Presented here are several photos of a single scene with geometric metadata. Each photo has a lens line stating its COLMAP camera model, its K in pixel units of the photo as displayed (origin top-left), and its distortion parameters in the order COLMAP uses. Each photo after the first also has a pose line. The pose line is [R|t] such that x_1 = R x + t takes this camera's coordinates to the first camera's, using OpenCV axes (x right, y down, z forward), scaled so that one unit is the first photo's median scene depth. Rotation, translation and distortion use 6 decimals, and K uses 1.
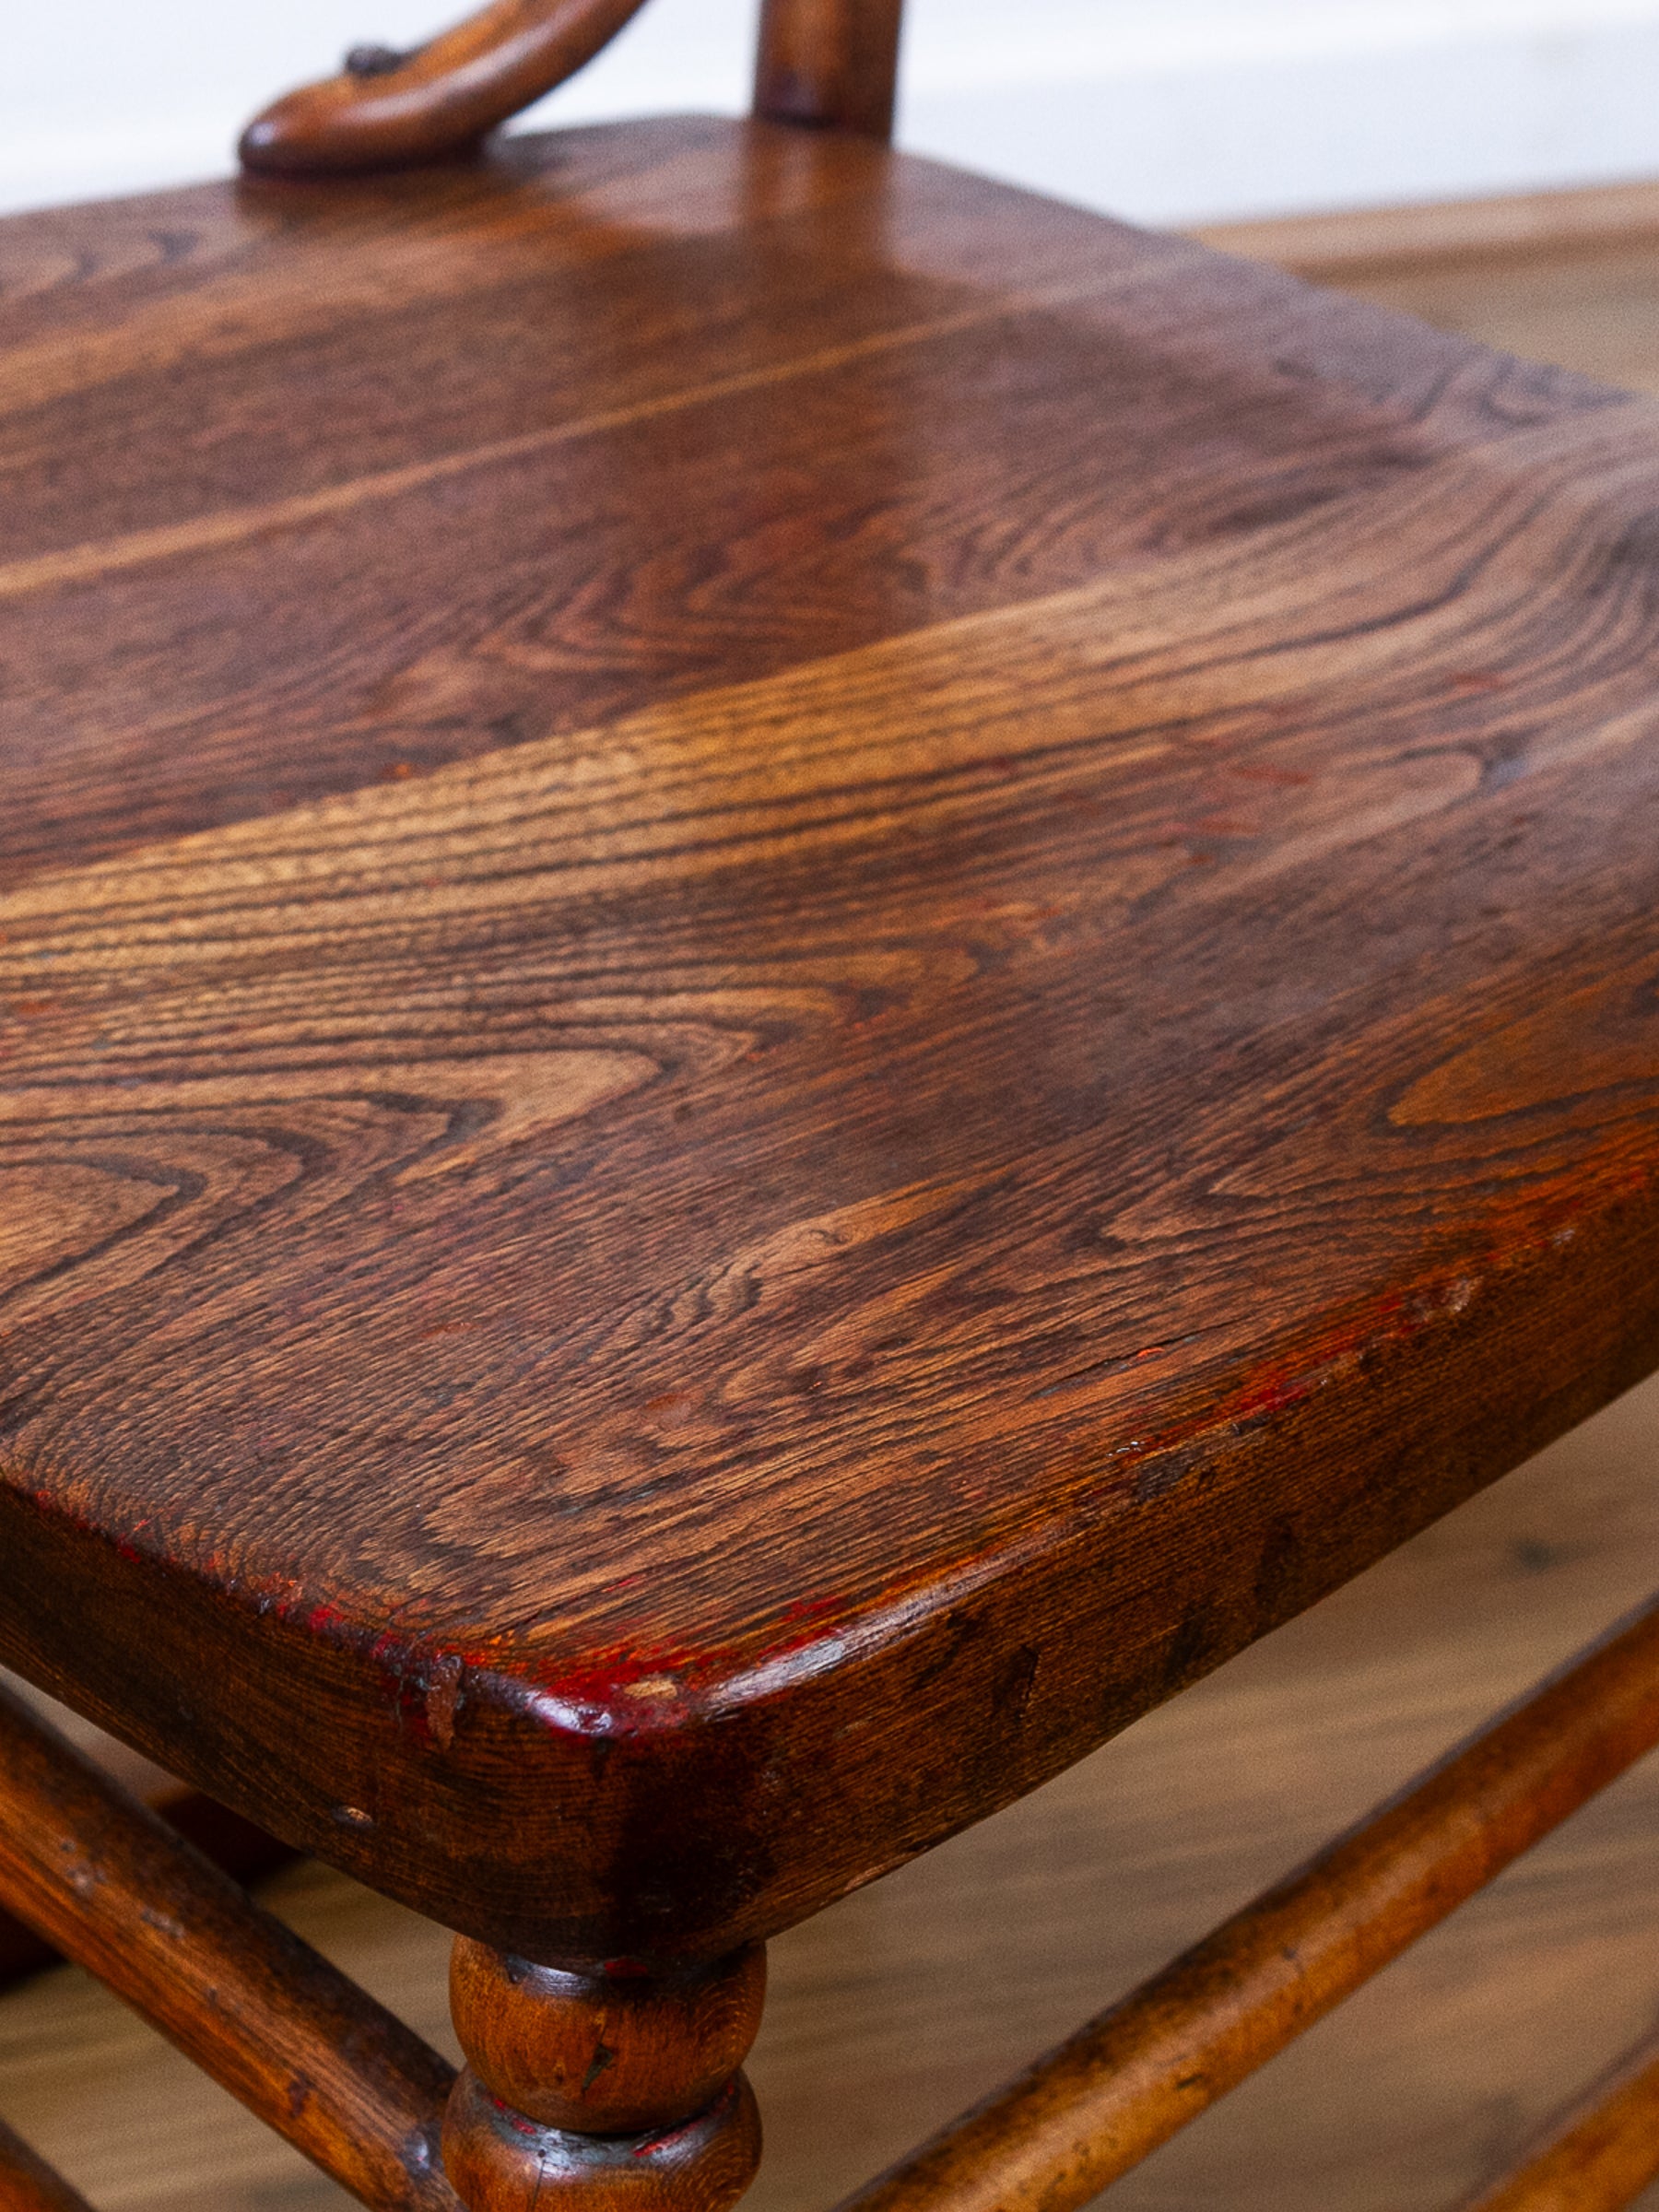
lens RADIAL K [[4012.8, 0, 829.5], [0, 4012.8, 1106.0], [0, 0, 1]] dist [0.002860, -0.118981]
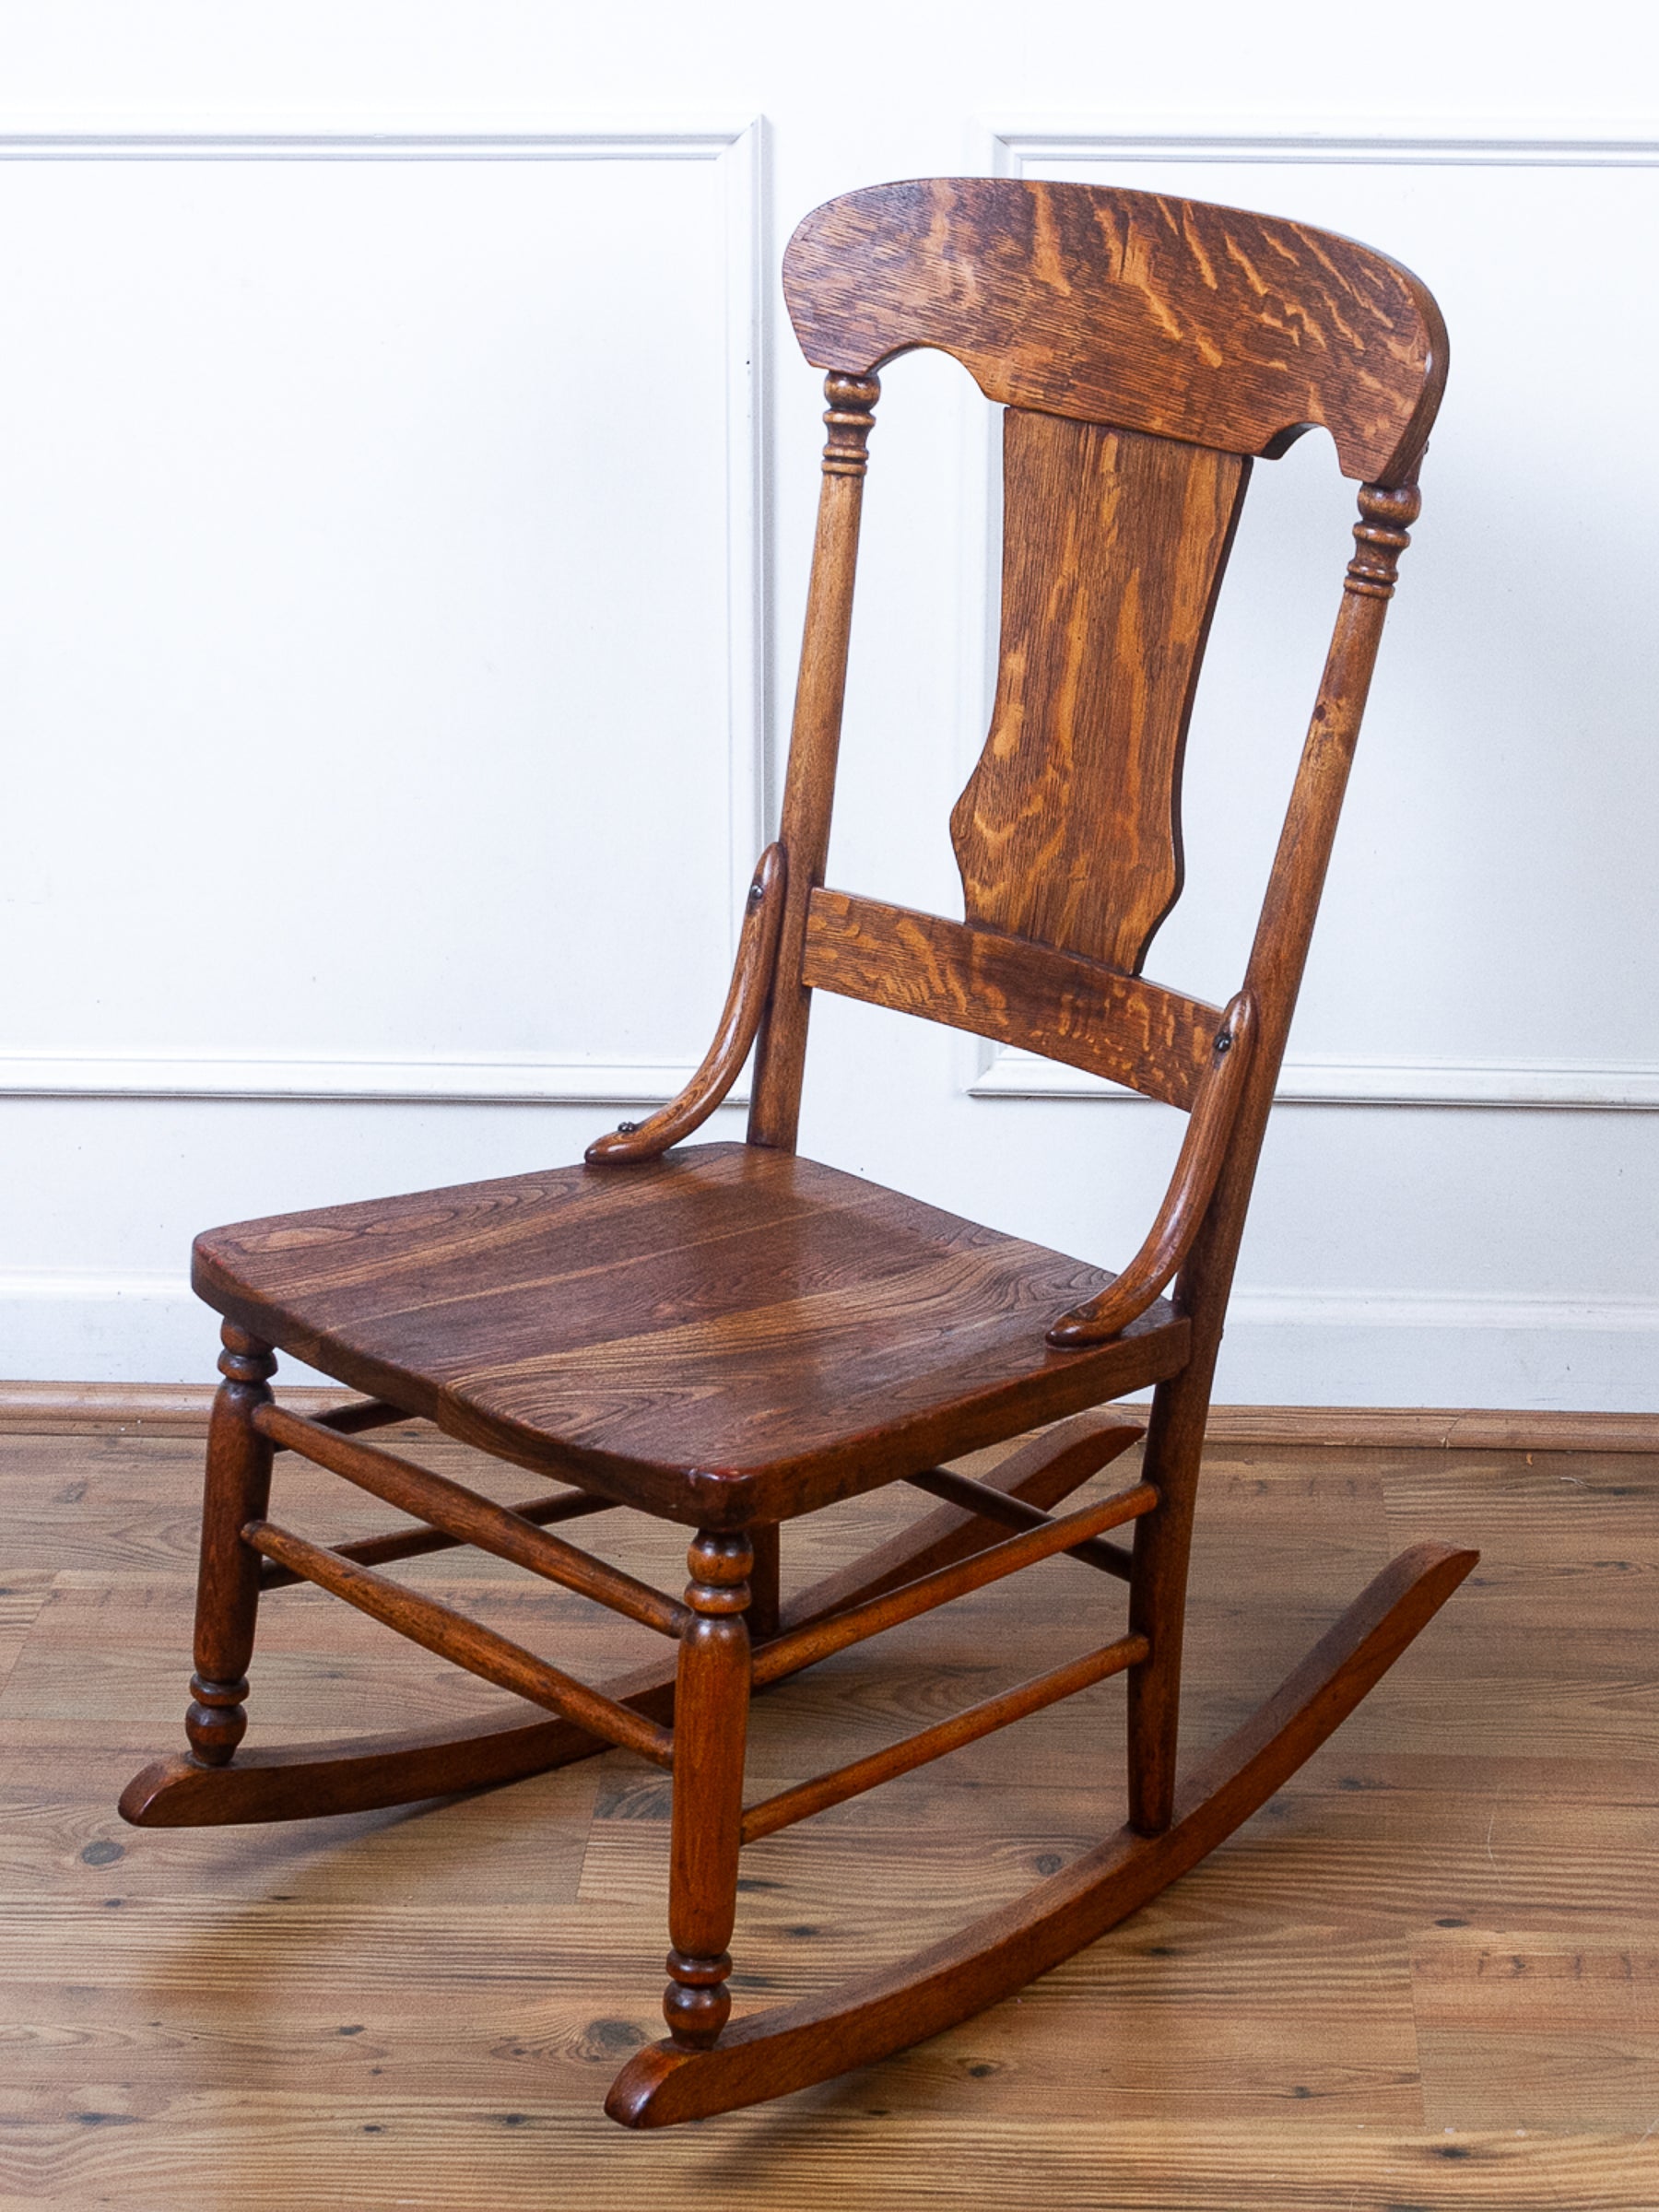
lens RADIAL K [[4012.8, 0, 829.5], [0, 4012.8, 1106.0], [0, 0, 1]] dist [0.002860, -0.118981]
pose [[0.999857, 0.012960, 0.010853, 0.011892], [-0.010407, 0.977884, -0.208889, 0.483223], [-0.013320, 0.208746, 0.977879, -2.664633]]
